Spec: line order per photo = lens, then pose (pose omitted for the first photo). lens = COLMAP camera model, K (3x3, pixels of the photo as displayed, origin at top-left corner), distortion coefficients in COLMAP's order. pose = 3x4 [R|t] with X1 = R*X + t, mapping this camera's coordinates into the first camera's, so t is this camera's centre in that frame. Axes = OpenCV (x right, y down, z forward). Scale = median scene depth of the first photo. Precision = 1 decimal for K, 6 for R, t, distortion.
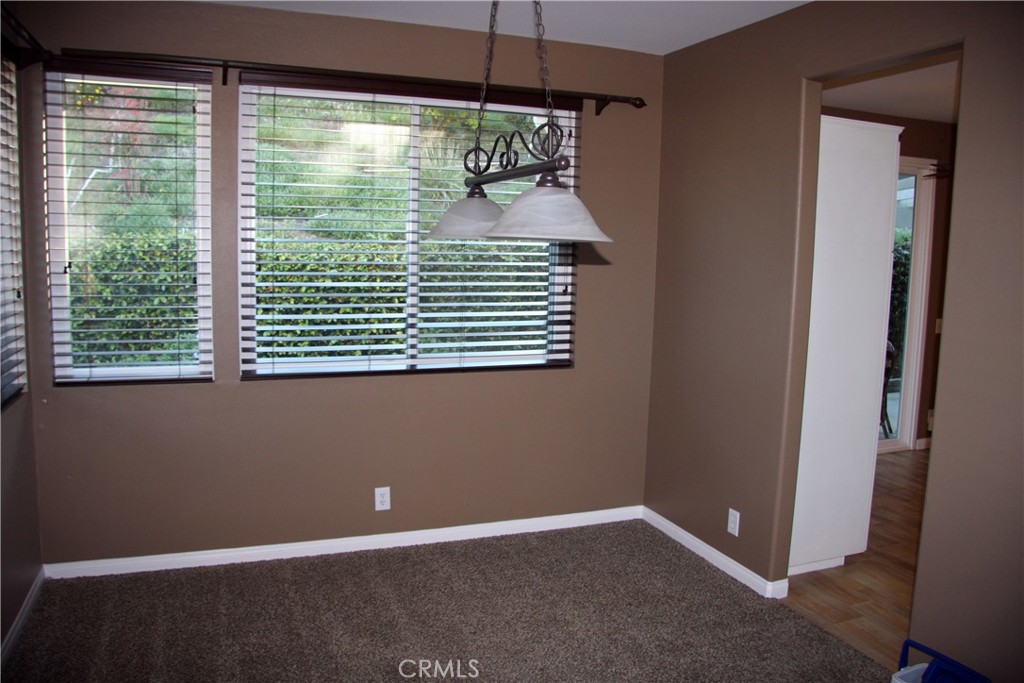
lens RADIAL K [[785.1, 0, 520.0], [0, 785.1, 334.4], [0, 0, 1]] dist [-0.191147, 0.099602]
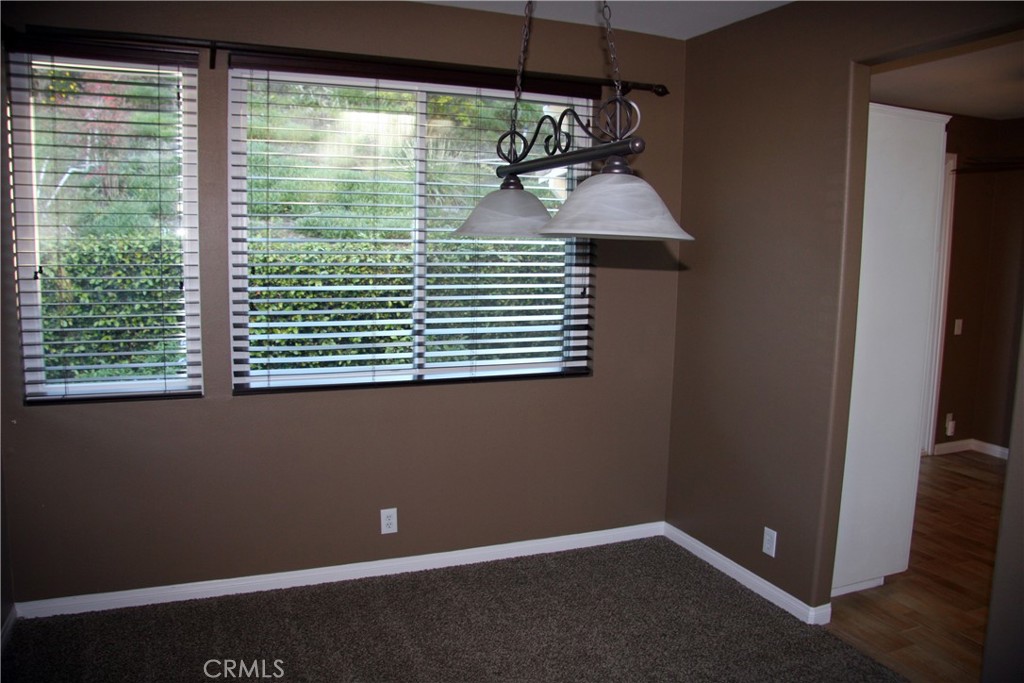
lens RADIAL K [[780.8, 0, 512.0], [0, 780.8, 341.5], [0, 0, 1]] dist [-0.195411, 0.114691]
pose [[0.999845, -0.007843, 0.015768, -0.046146], [0.007678, 0.999916, 0.010470, -0.010032], [-0.015849, -0.010347, 0.999821, 0.090561]]
